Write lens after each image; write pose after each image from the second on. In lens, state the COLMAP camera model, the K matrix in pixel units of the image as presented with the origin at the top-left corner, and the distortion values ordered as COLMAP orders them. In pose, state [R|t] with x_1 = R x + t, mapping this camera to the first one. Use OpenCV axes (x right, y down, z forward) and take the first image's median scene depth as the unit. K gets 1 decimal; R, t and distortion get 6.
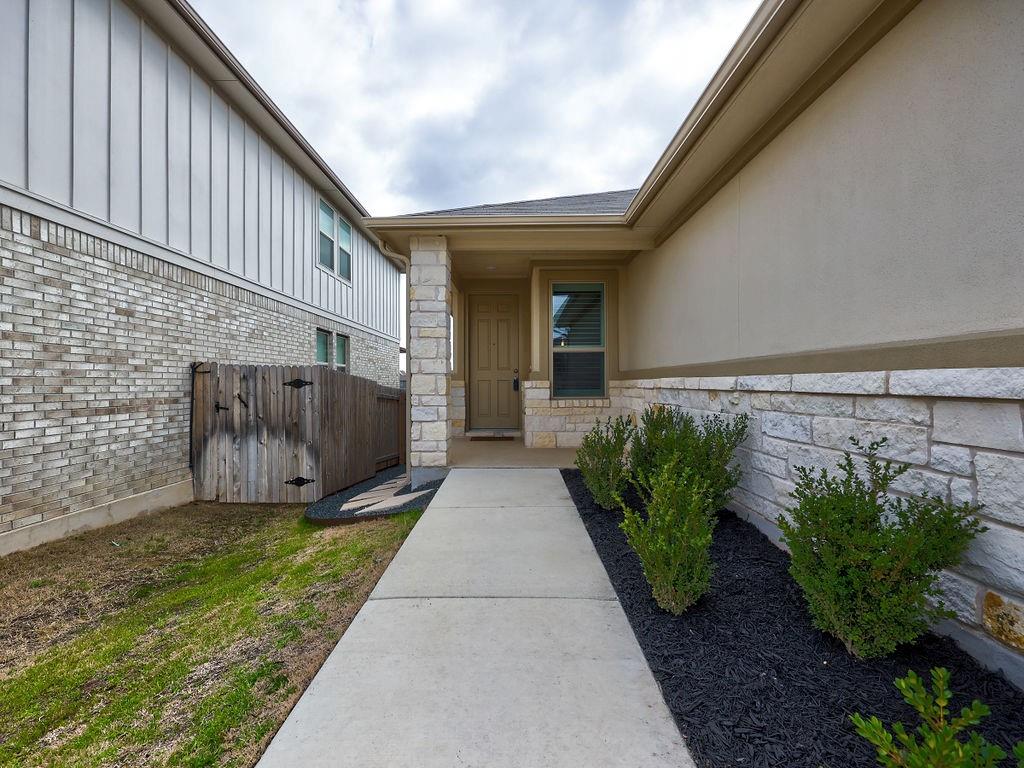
lens RADIAL K [[461.3, 0, 511.8], [0, 461.3, 382.1], [0, 0, 1]] dist [-0.002313, 0.001221]
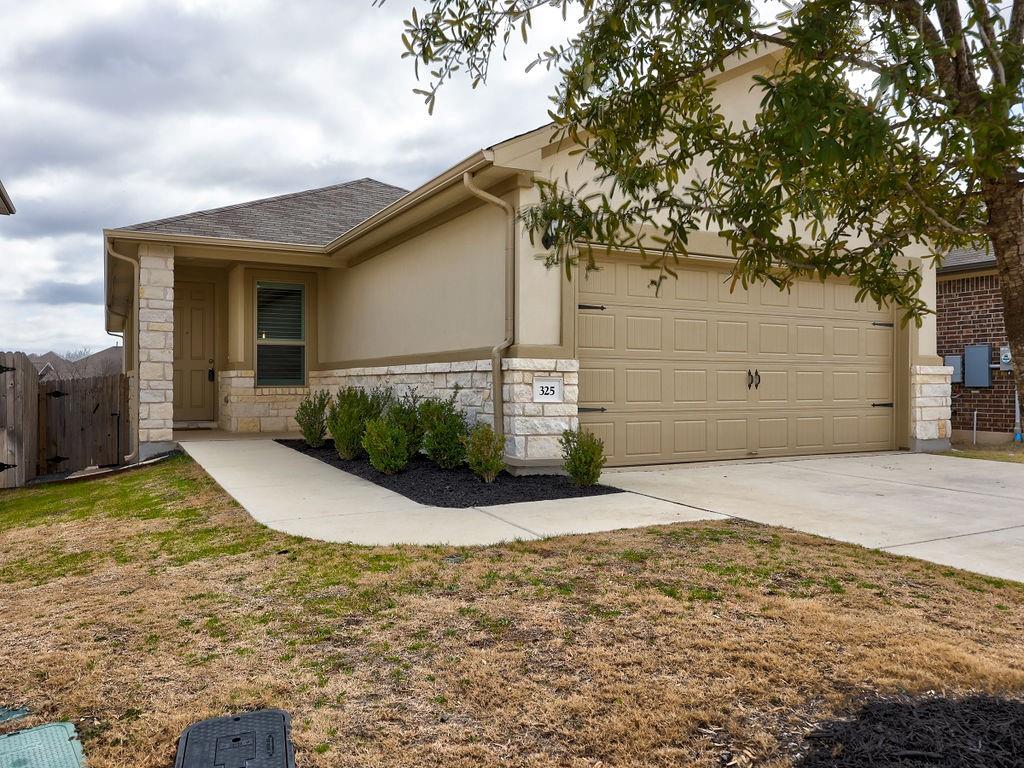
lens RADIAL K [[768.0, 0, 511.8], [0, 768.0, 383.0], [0, 0, 1]] dist [0.001148, 0.001920]
pose [[0.881801, 0.005560, 0.471589, -0.266085], [-0.005507, 0.999984, -0.001493, 0.029008], [-0.471590, -0.001280, 0.881817, -0.997146]]
